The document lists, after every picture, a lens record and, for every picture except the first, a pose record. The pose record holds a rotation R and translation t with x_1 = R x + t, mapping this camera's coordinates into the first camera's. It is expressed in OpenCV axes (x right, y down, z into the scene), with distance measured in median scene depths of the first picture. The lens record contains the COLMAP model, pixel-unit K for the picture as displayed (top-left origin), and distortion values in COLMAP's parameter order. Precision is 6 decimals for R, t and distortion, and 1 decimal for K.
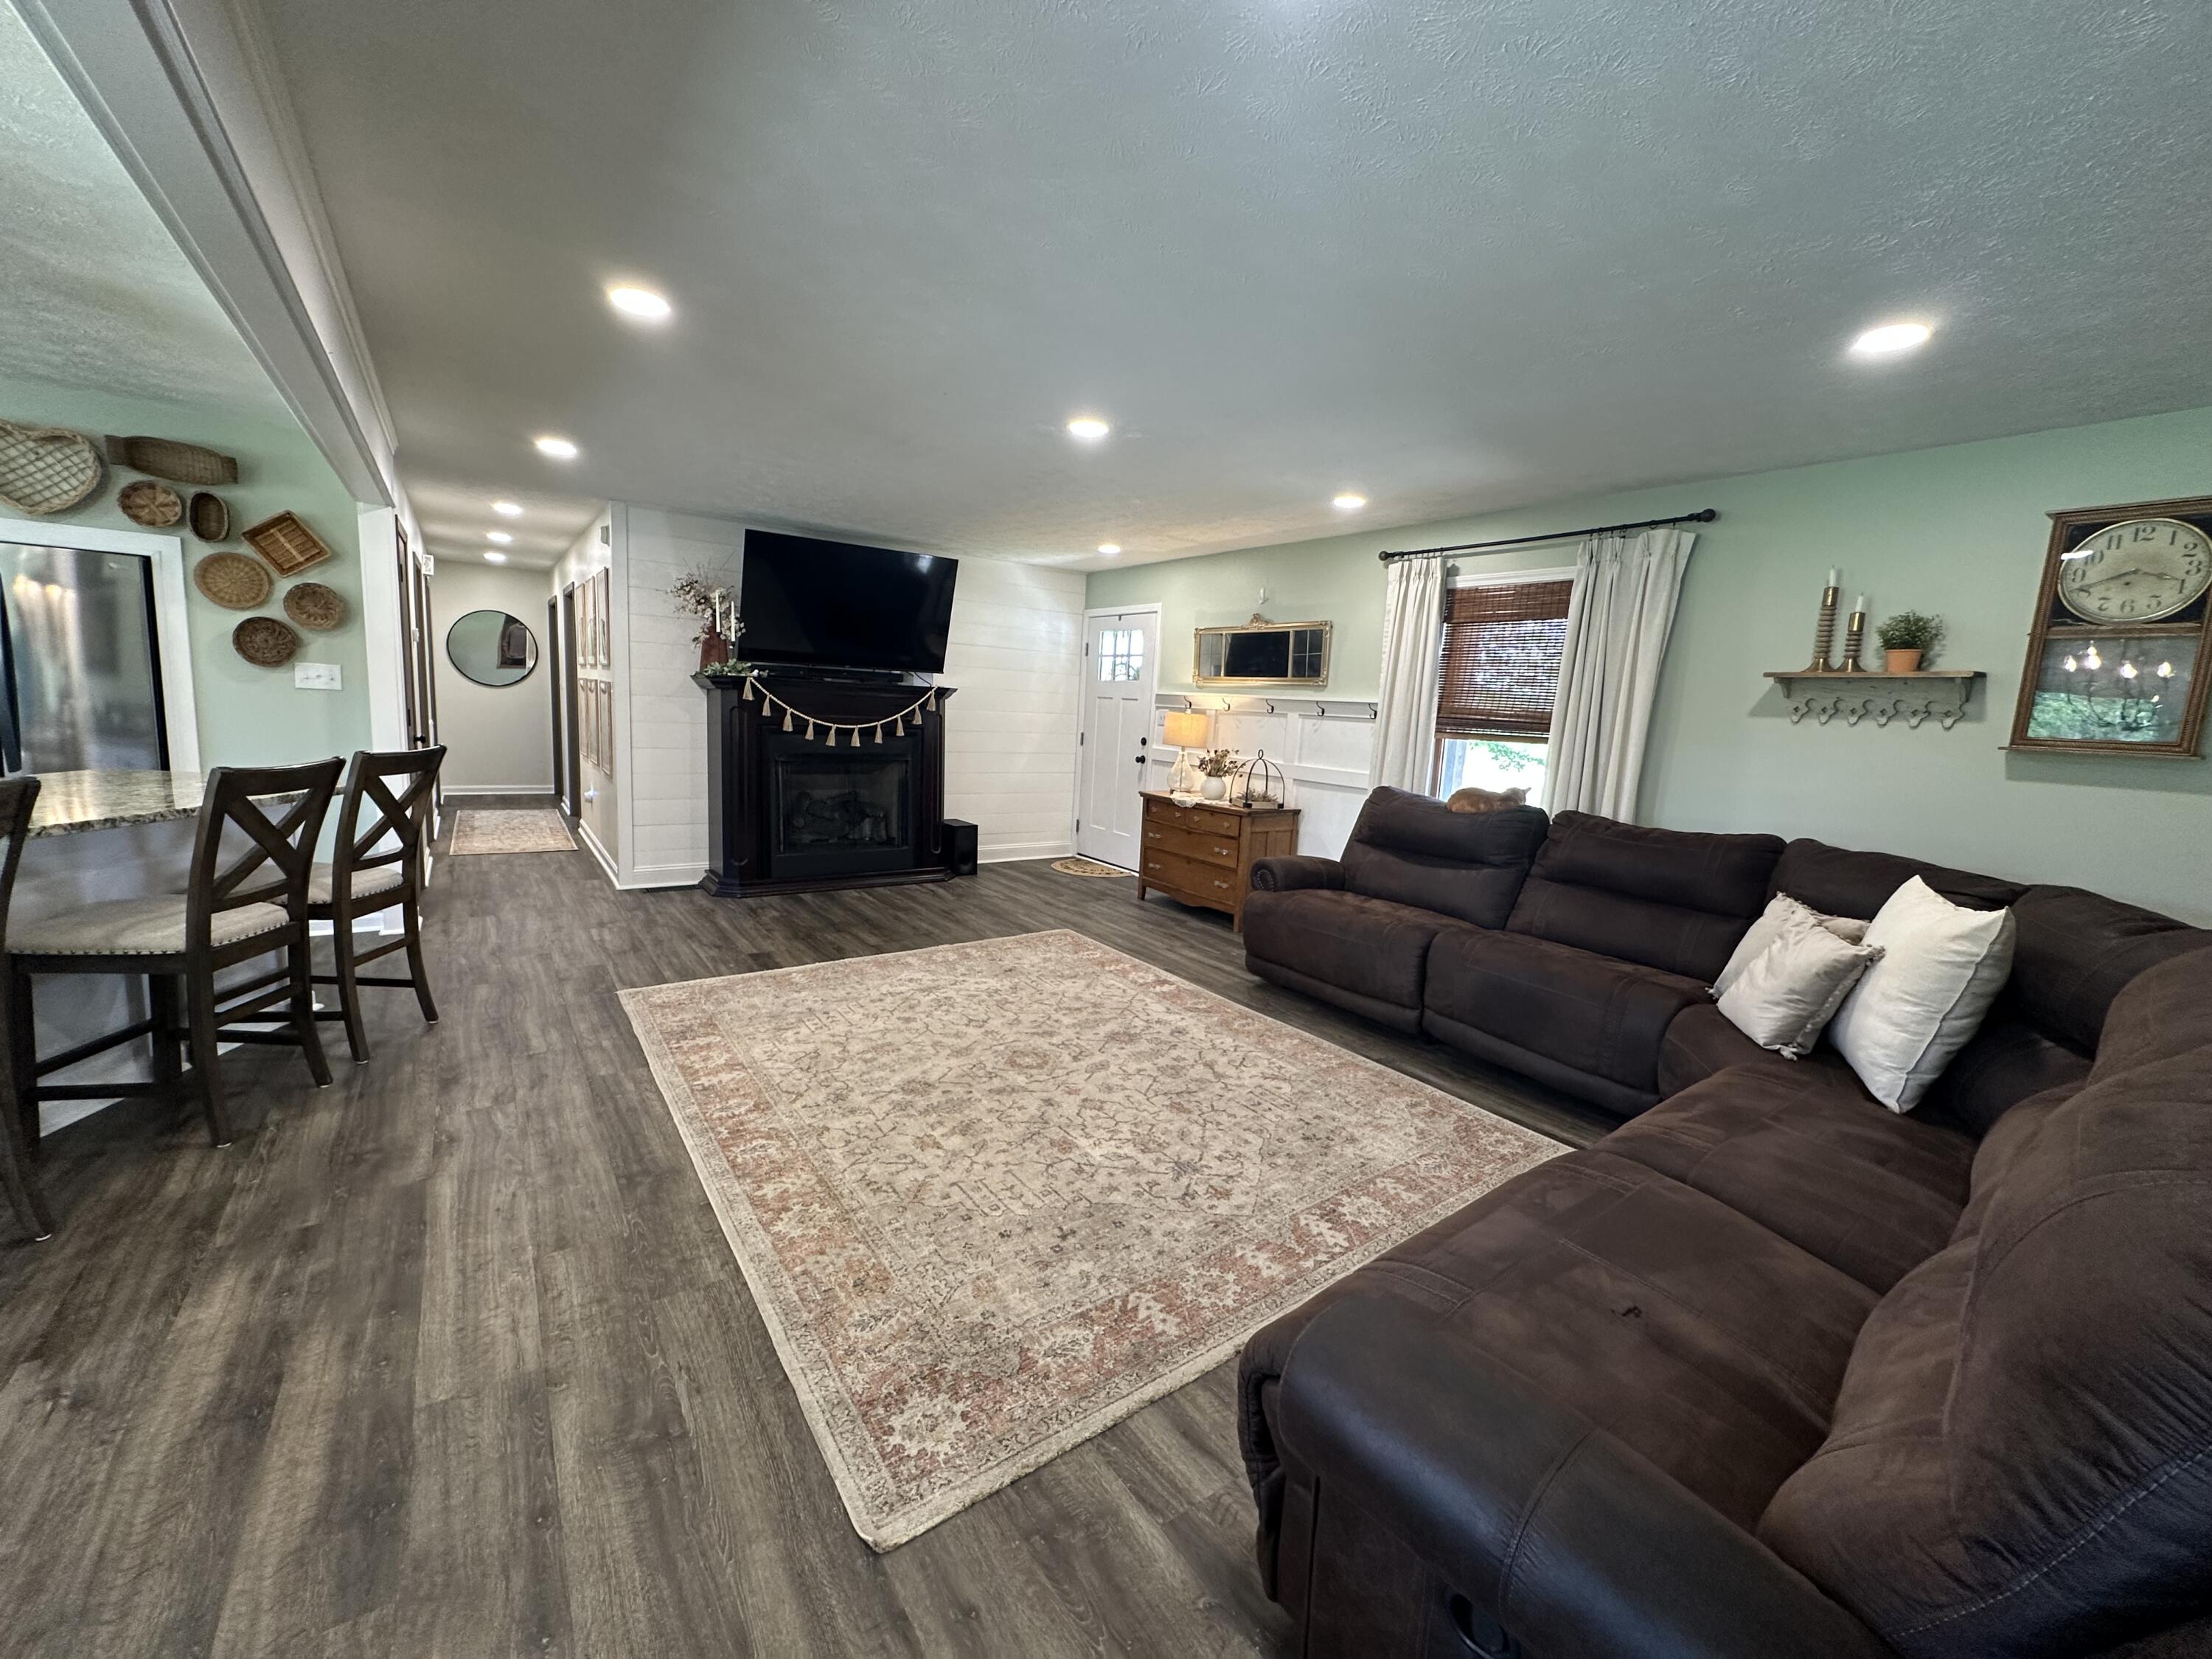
lens RADIAL K [[878.6, 0, 1106.6], [0, 878.6, 828.3], [0, 0, 1]] dist [-0.001513, 0.000082]
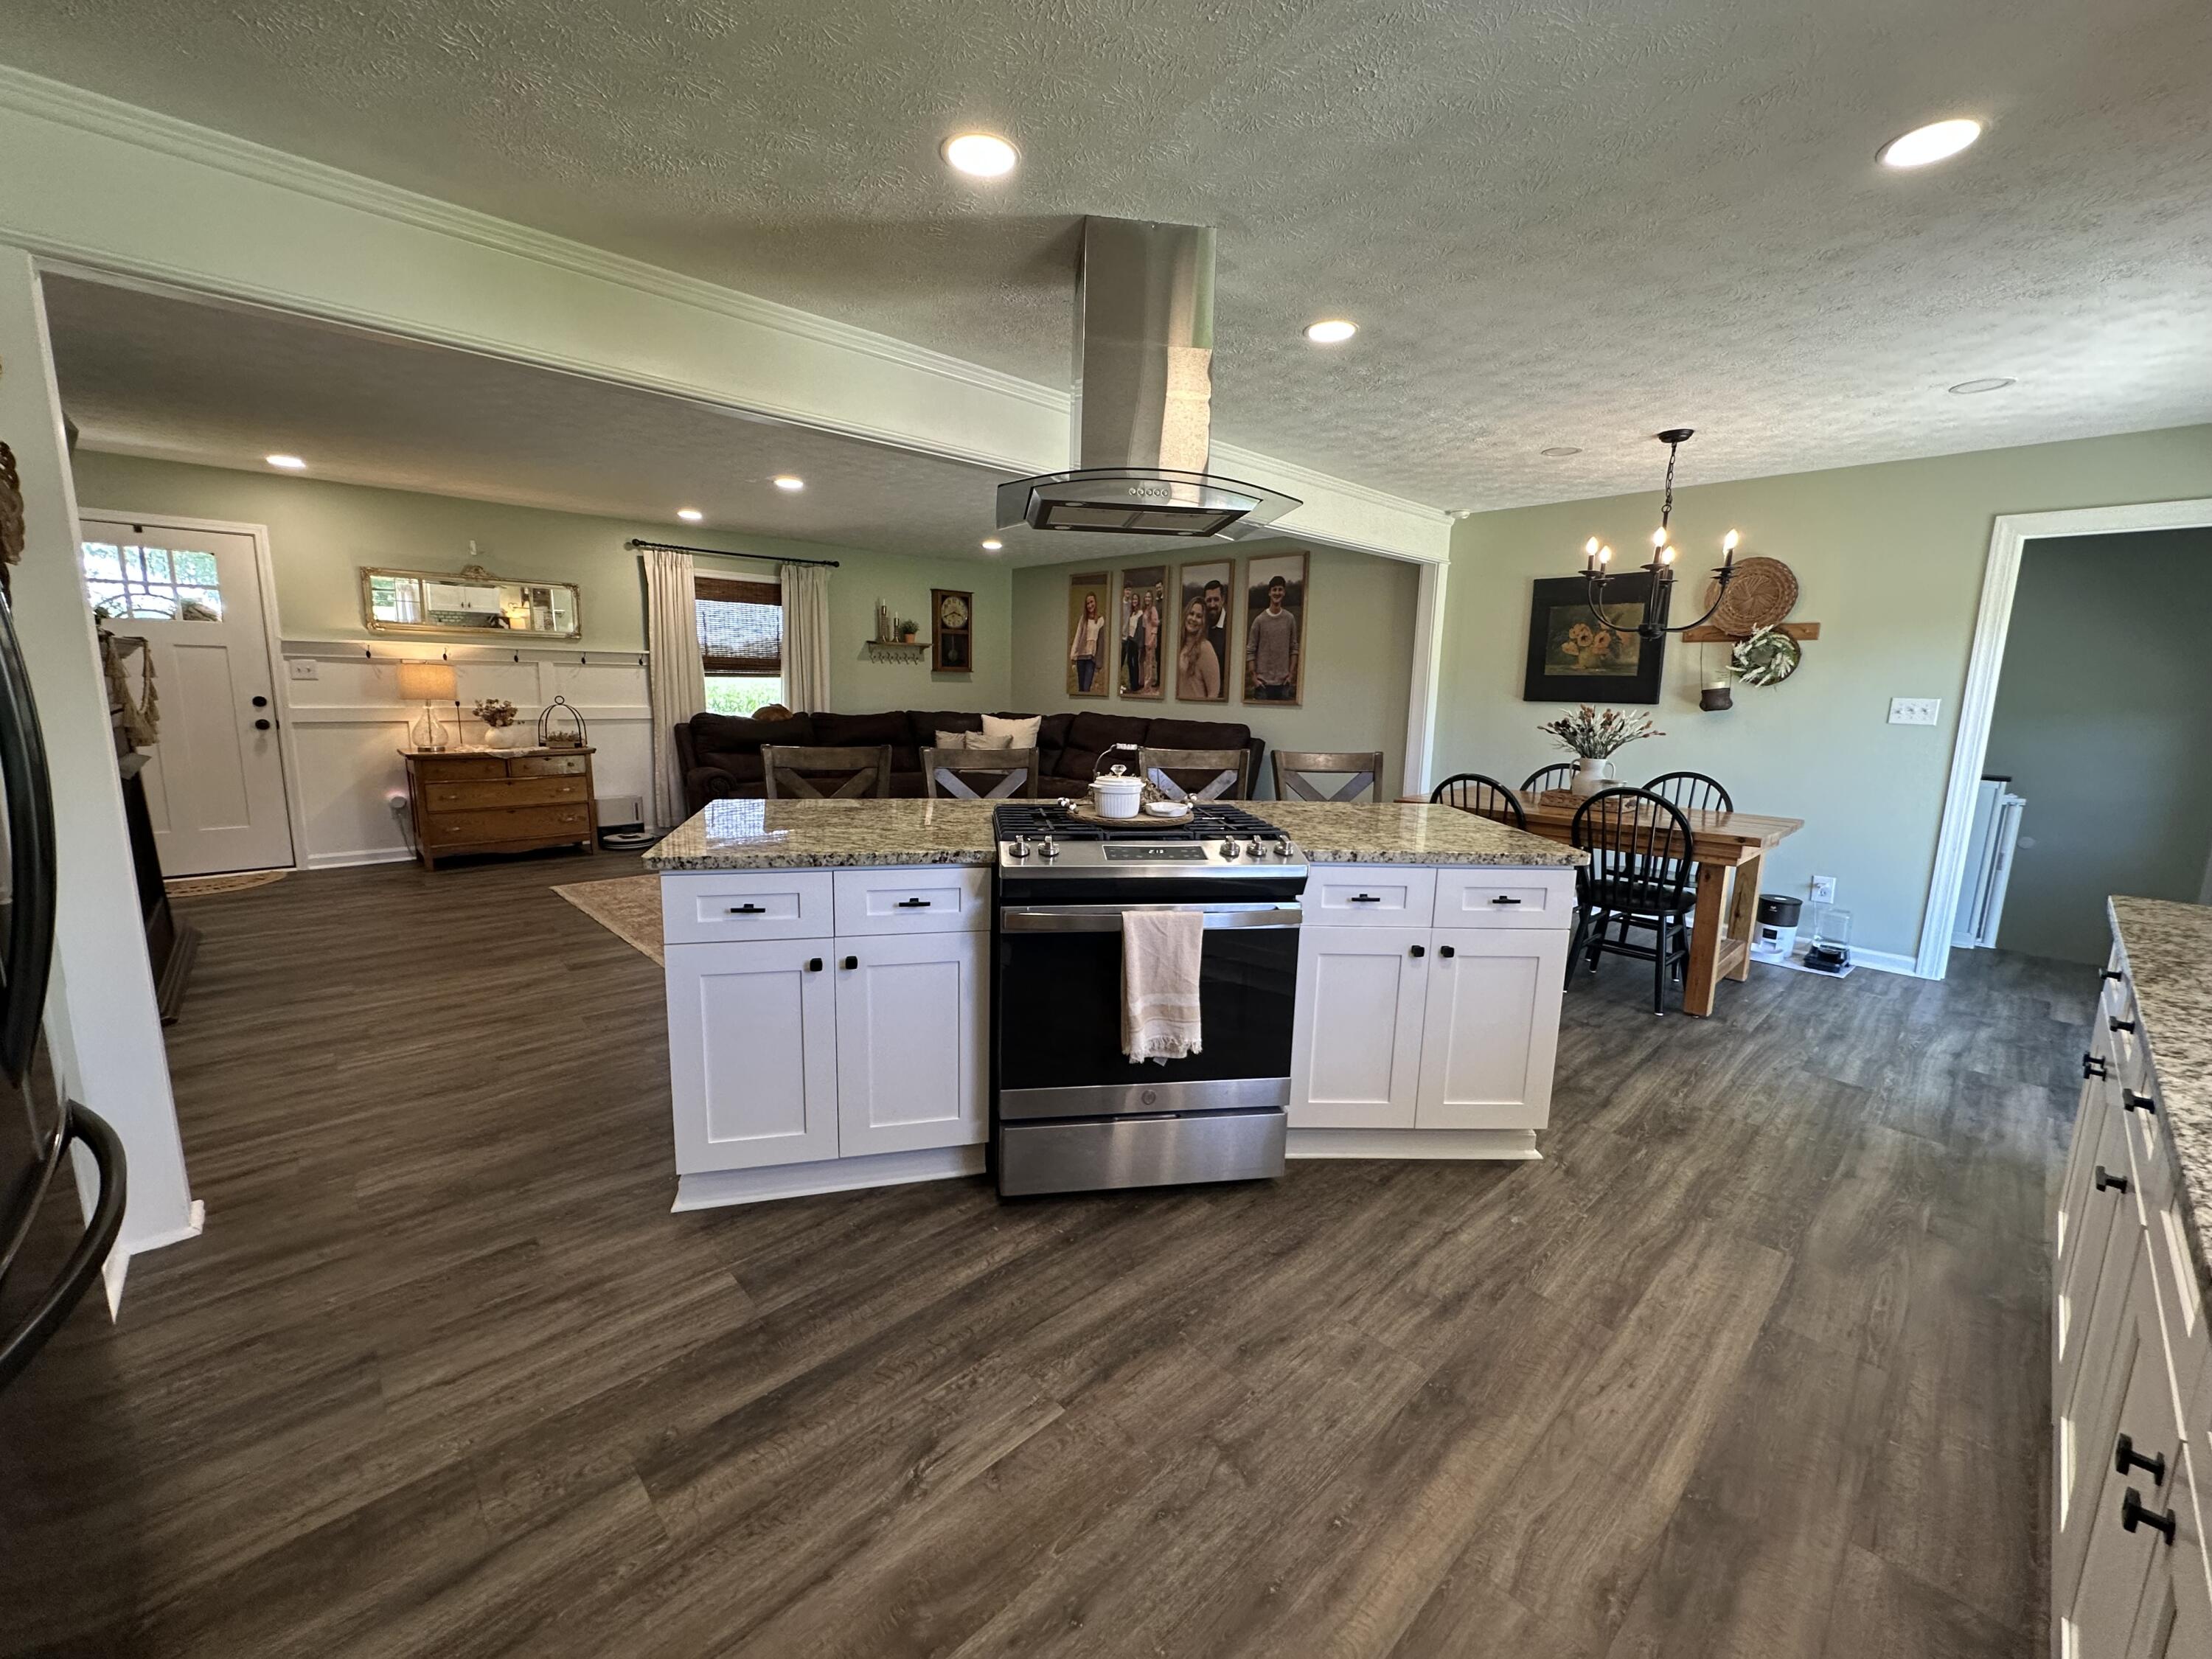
lens RADIAL K [[878.6, 0, 1100.7], [0, 878.6, 826.8], [0, 0, 1]] dist [-0.001513, 0.000082]
pose [[-0.123739, -0.222358, 0.967081, -1.421505], [0.109861, 0.965510, 0.236053, -0.159277], [-0.986215, 0.135454, -0.095043, 0.597588]]
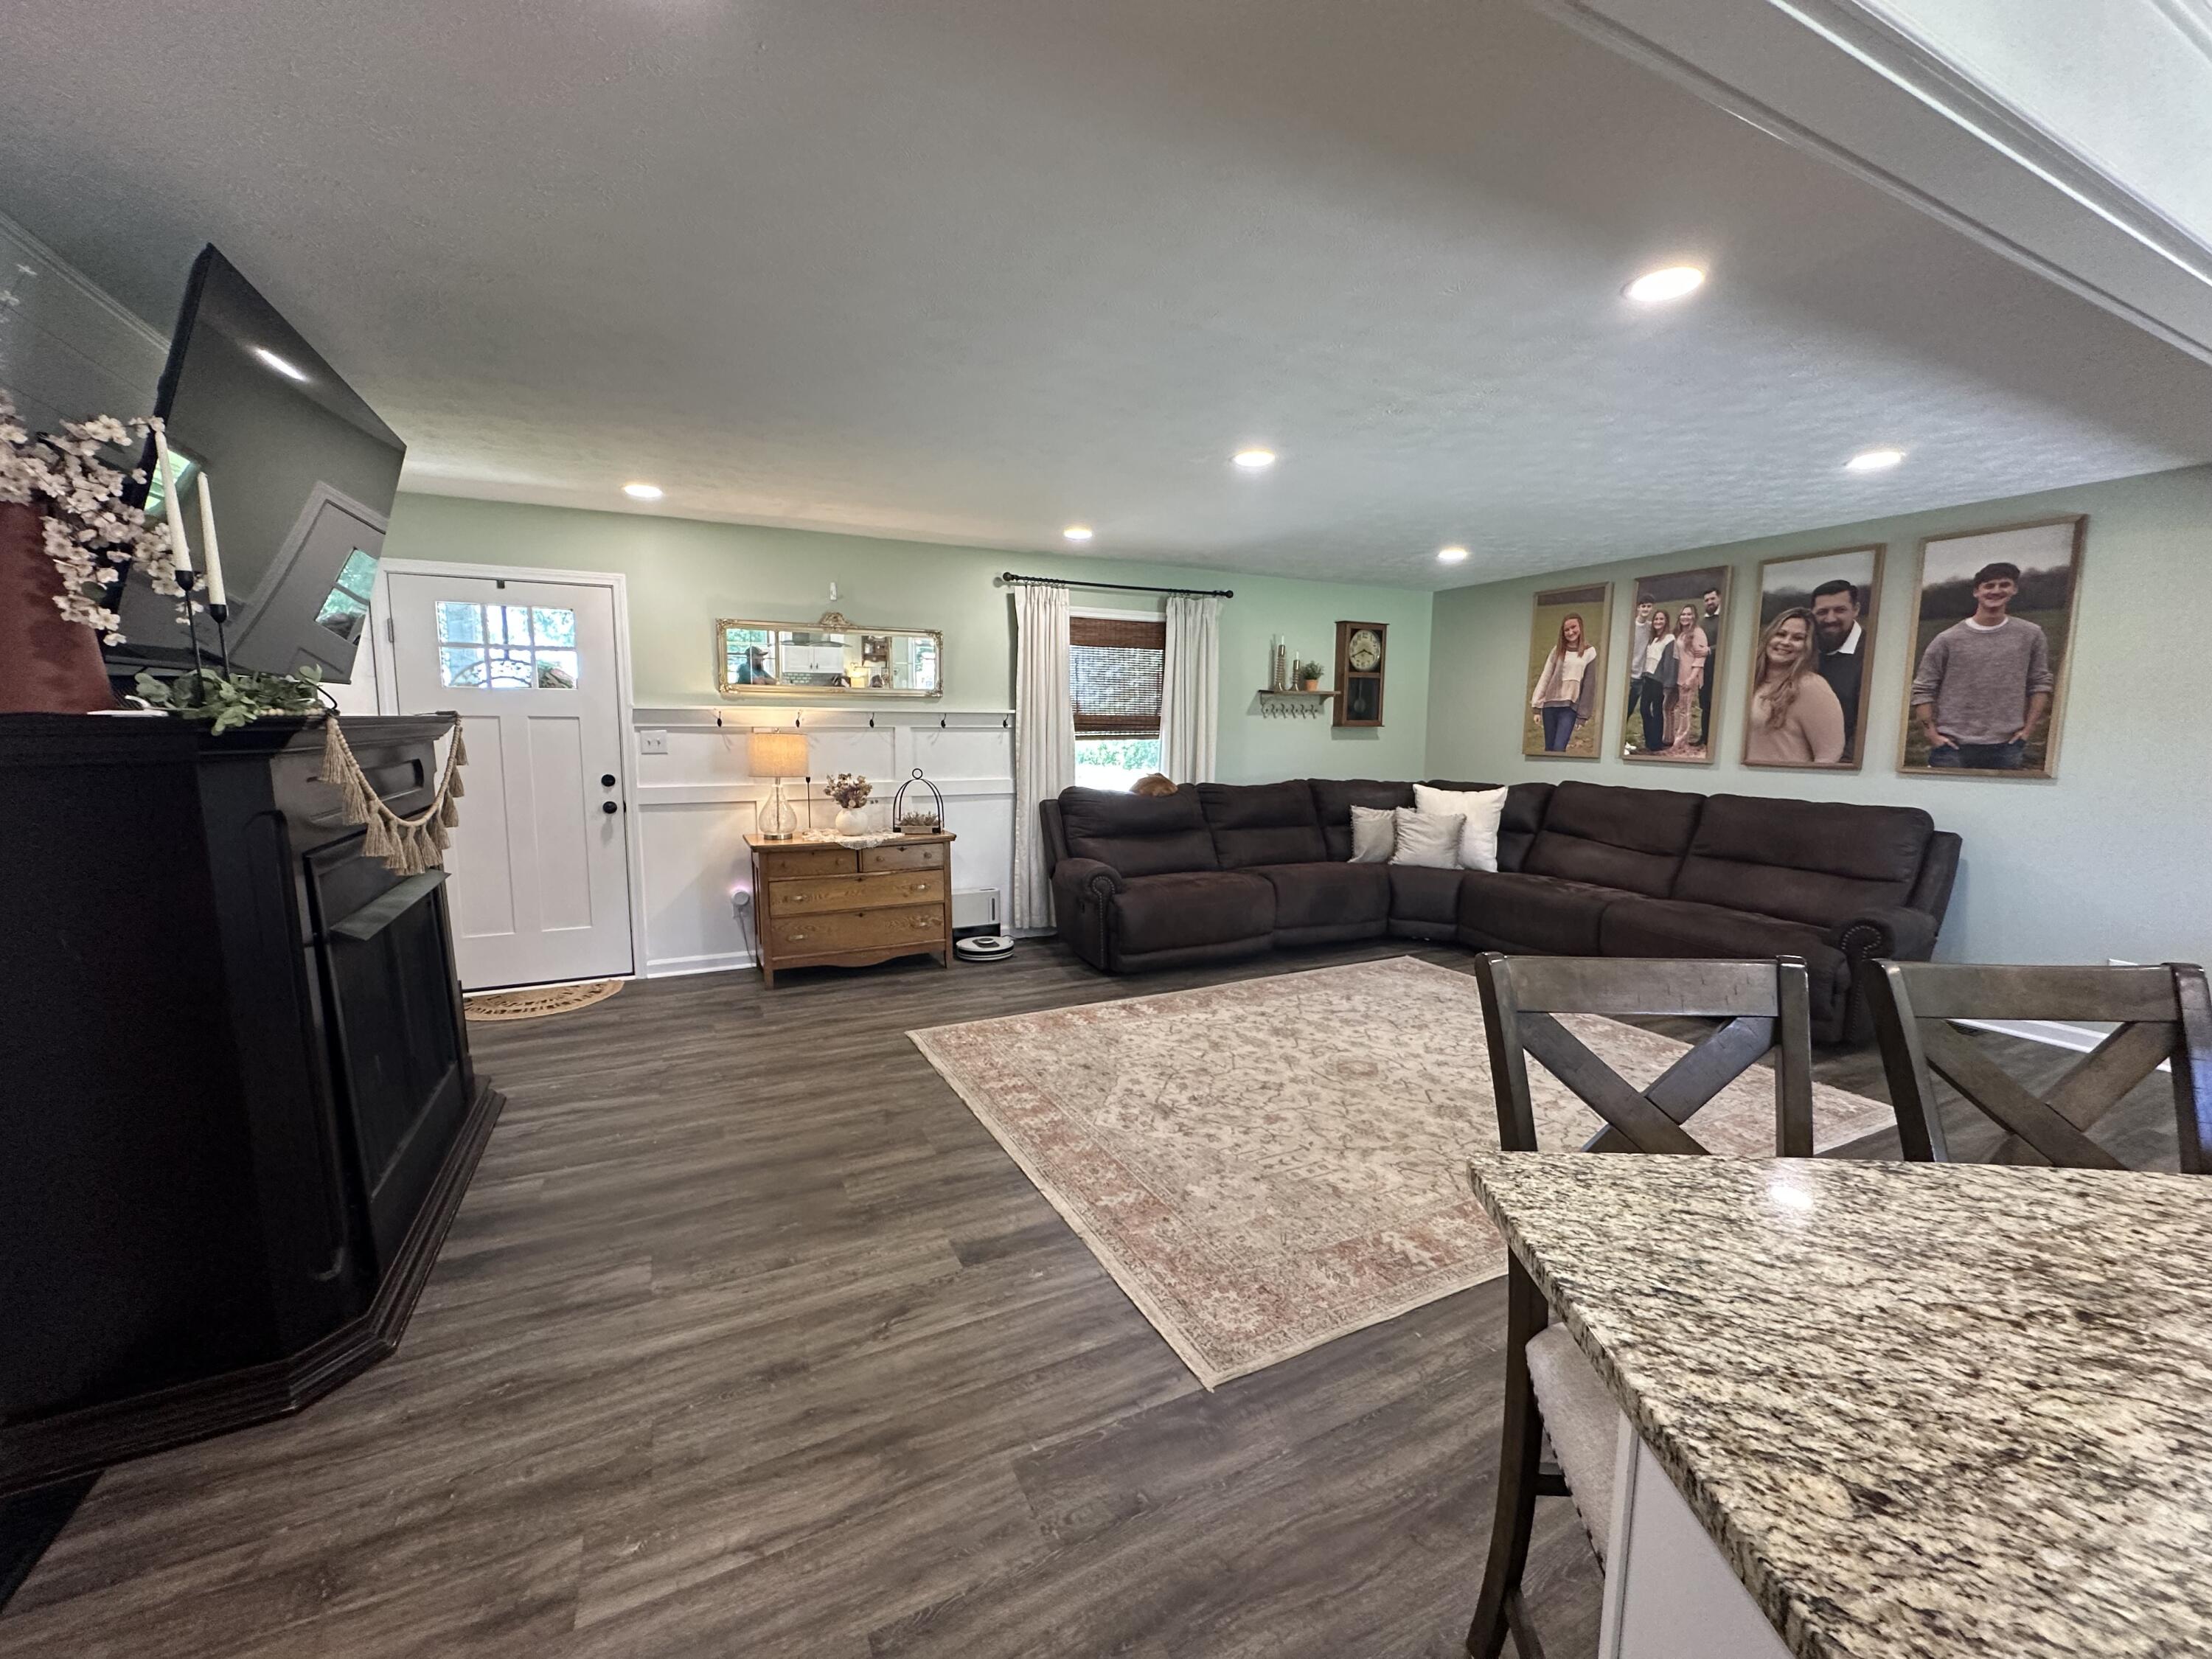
lens RADIAL K [[878.6, 0, 1106.8], [0, 878.6, 825.5], [0, 0, 1]] dist [-0.001513, 0.000082]
pose [[0.164501, -0.170403, 0.971546, -0.932186], [0.142555, 0.978731, 0.147525, -0.187594], [-0.976021, 0.114231, 0.185294, 0.877656]]
